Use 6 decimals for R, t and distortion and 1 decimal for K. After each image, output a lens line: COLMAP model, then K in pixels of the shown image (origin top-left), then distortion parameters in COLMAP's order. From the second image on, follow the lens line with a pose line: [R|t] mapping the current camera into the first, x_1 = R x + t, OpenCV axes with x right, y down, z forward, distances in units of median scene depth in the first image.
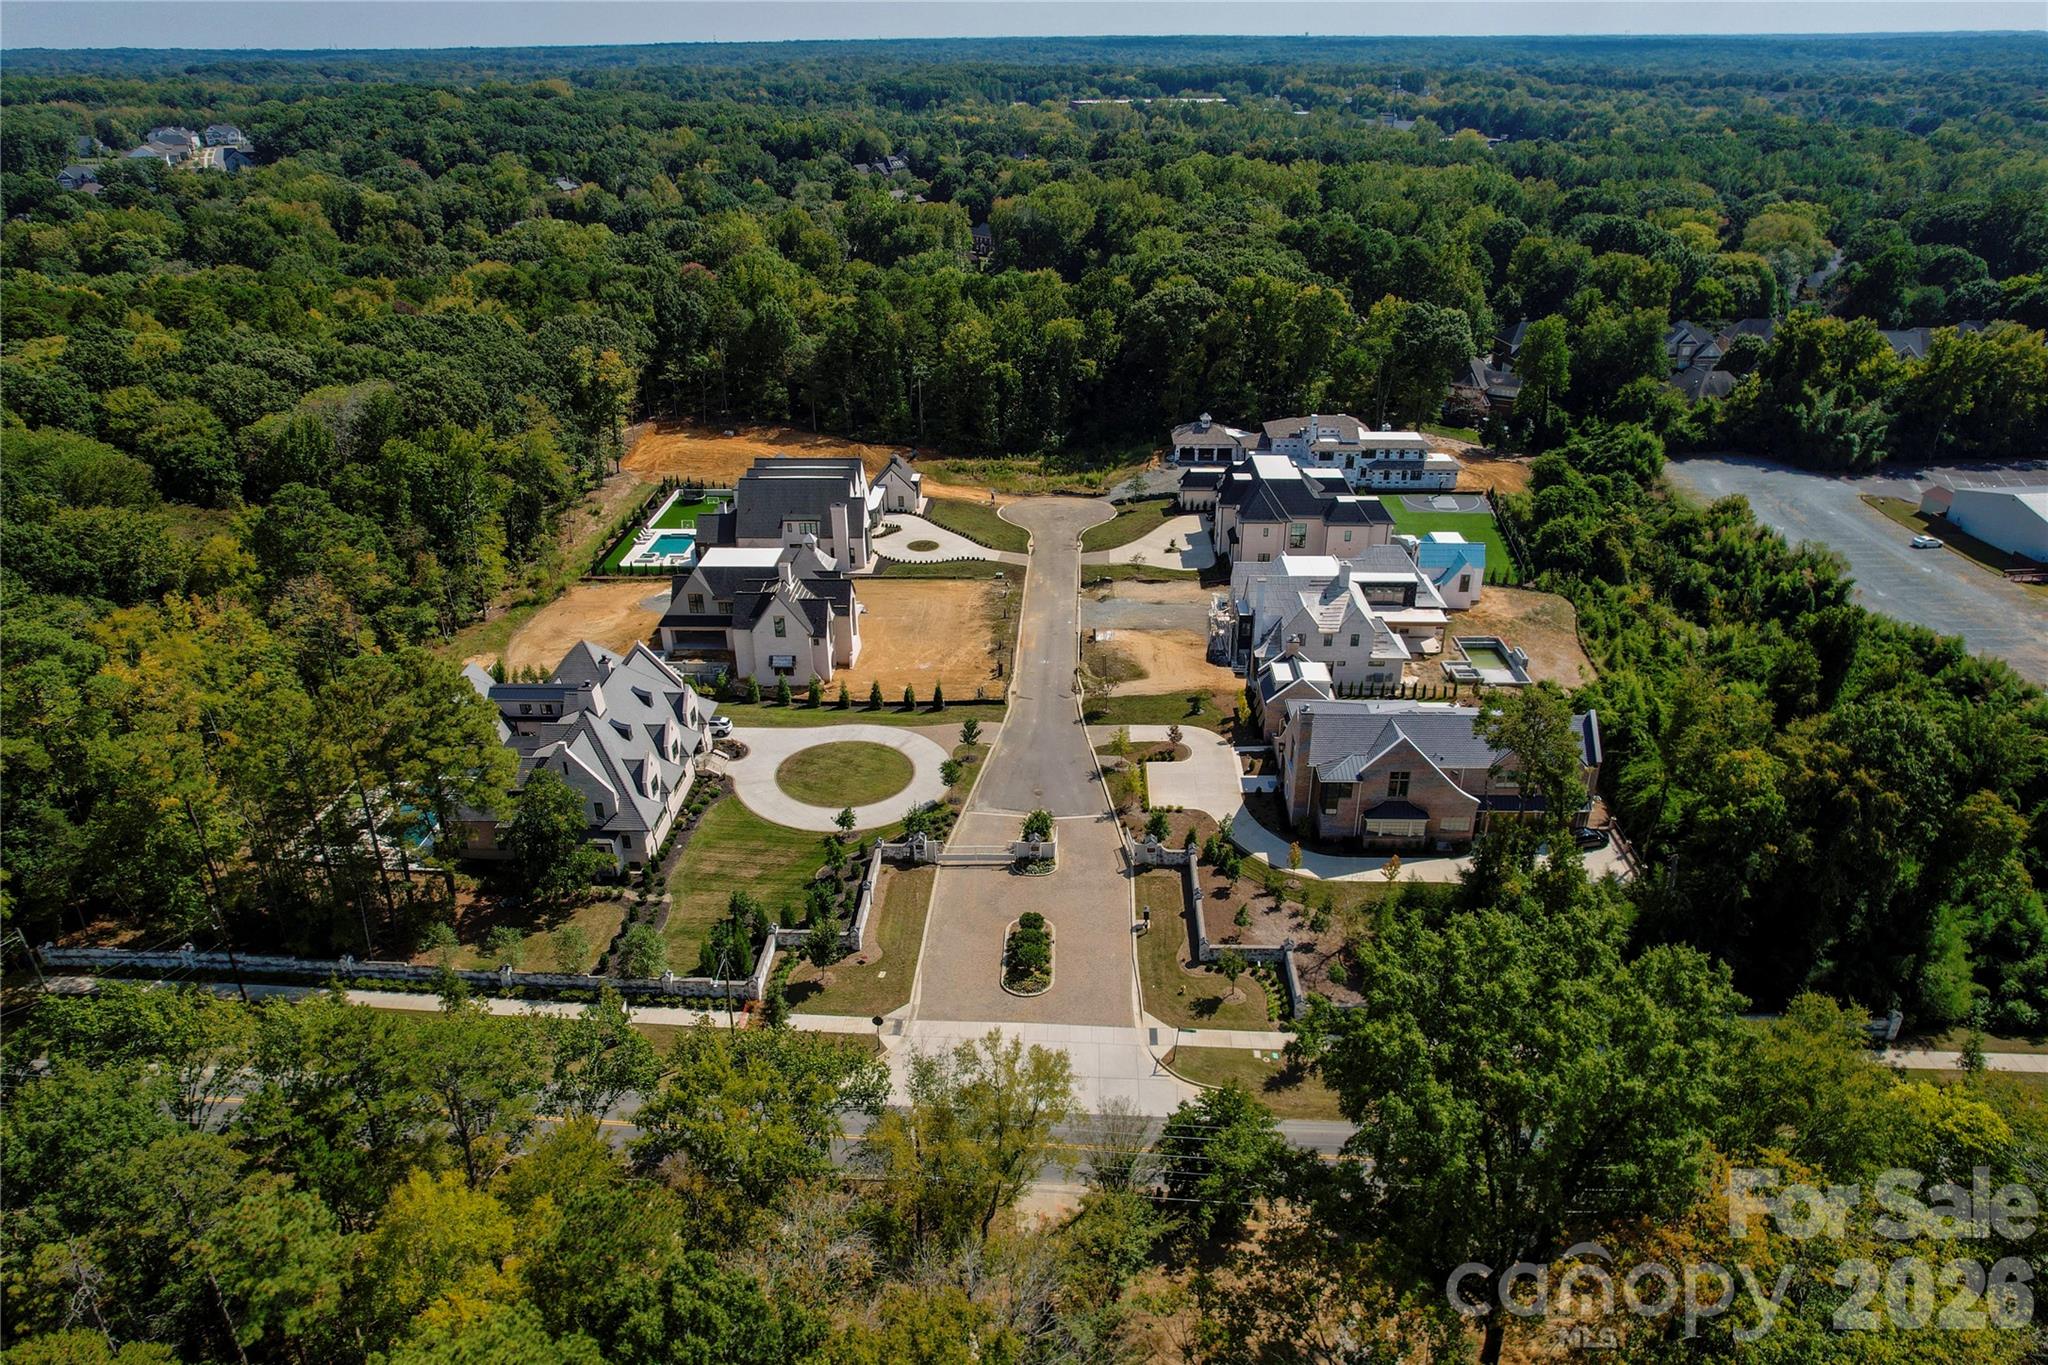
lens RADIAL K [[1302.5, 0, 1024.2], [0, 1302.5, 680.4], [0, 0, 1]] dist [-0.037026, 0.004585]
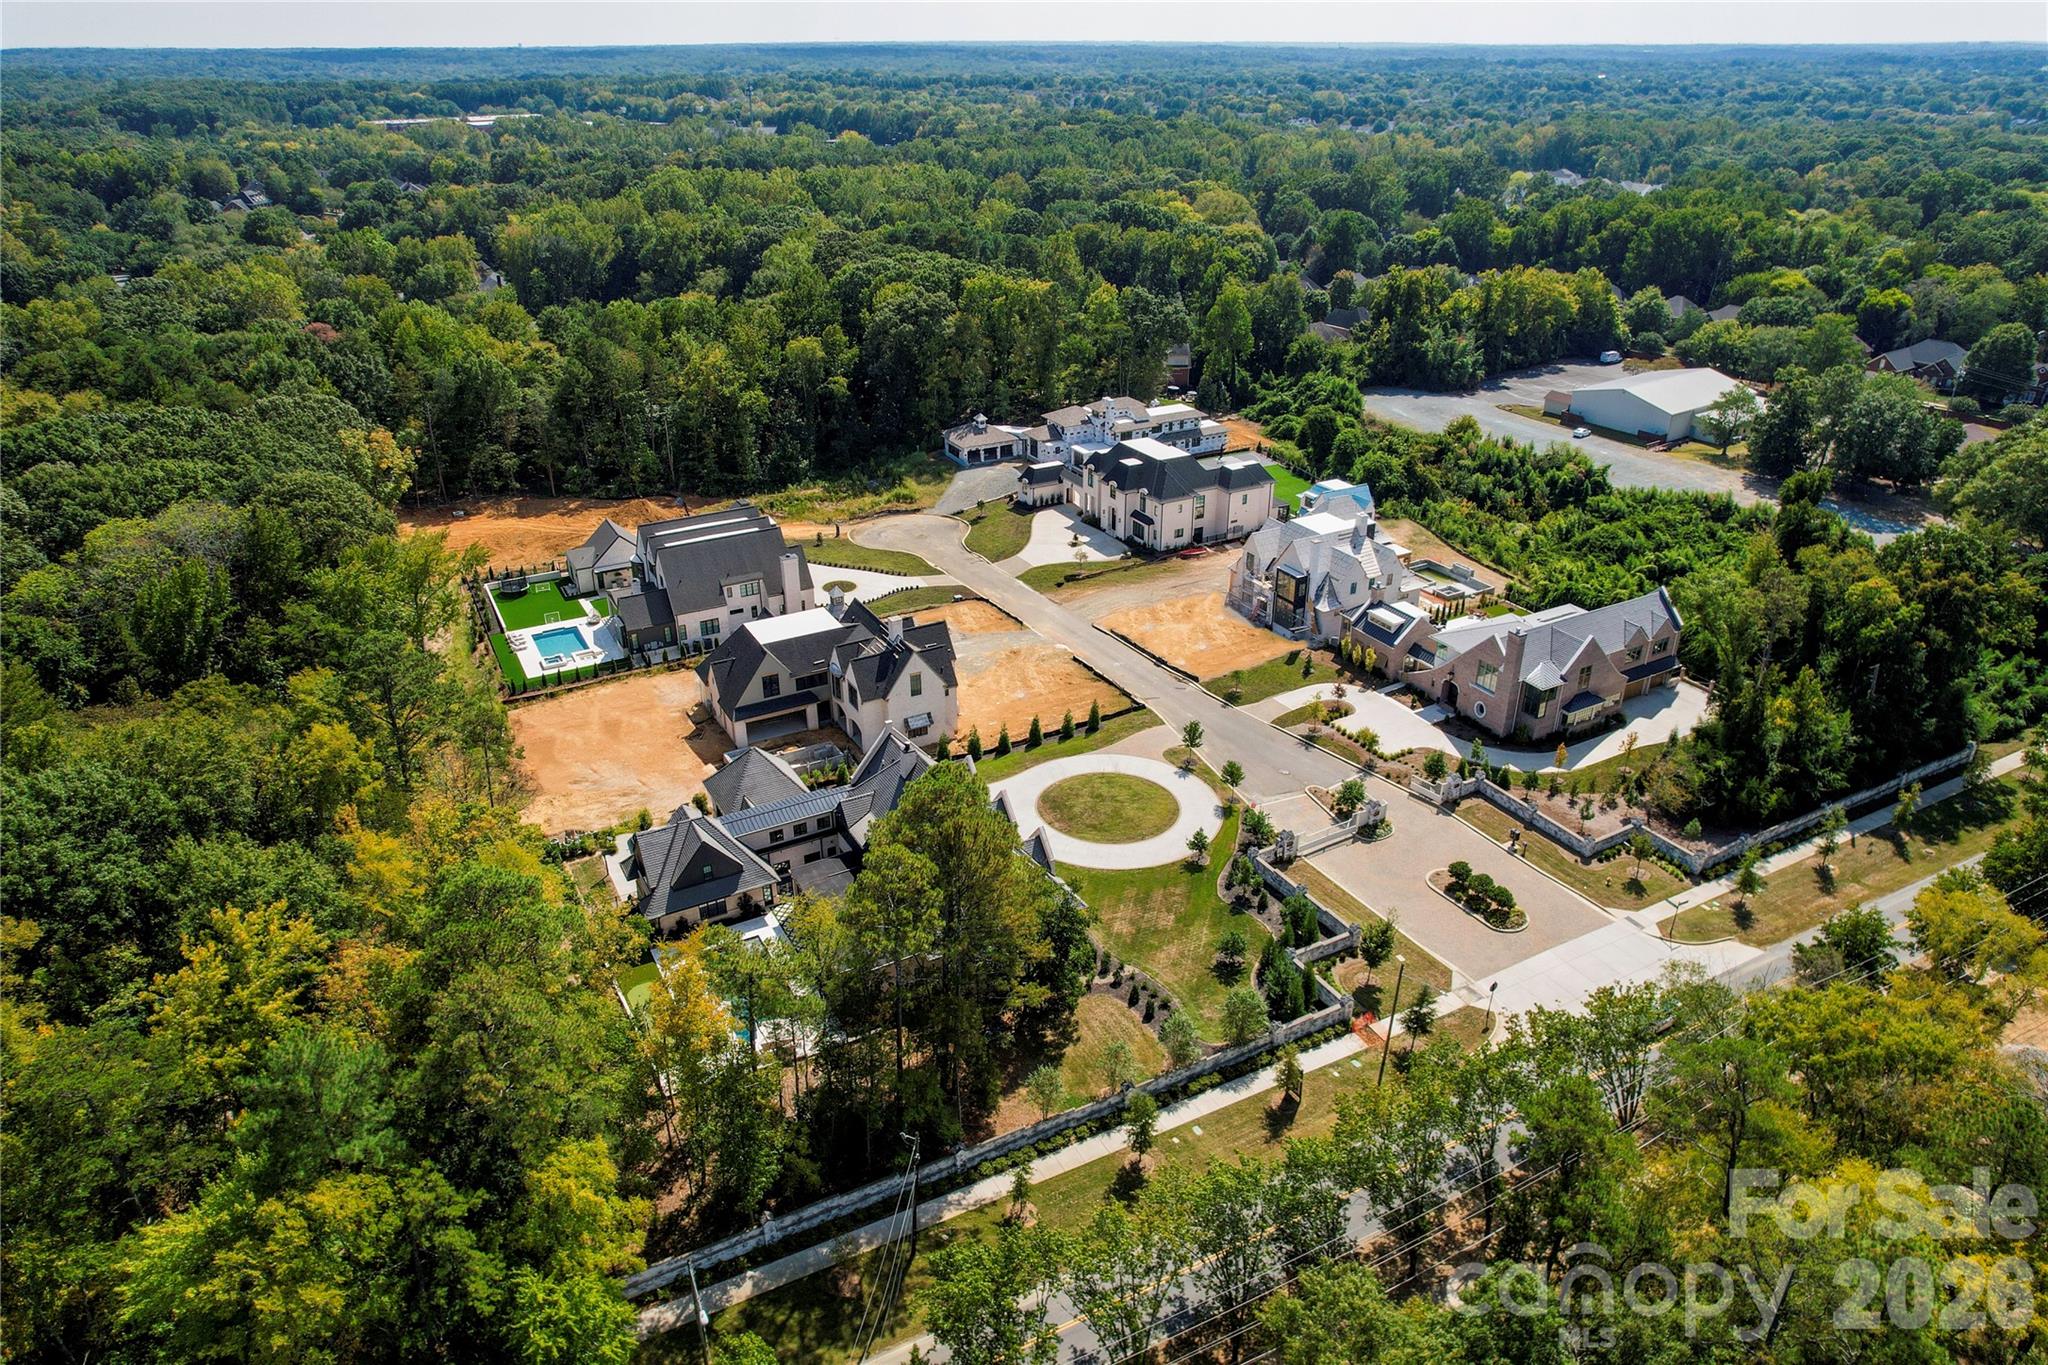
lens RADIAL K [[1302.5, 0, 1021.8], [0, 1302.5, 686.3], [0, 0, 1]] dist [-0.037026, 0.004585]
pose [[0.857696, -0.226759, 0.461453, -0.387432], [0.227723, 0.972201, 0.054476, -0.051704], [-0.460978, 0.058360, 0.885491, 0.108548]]
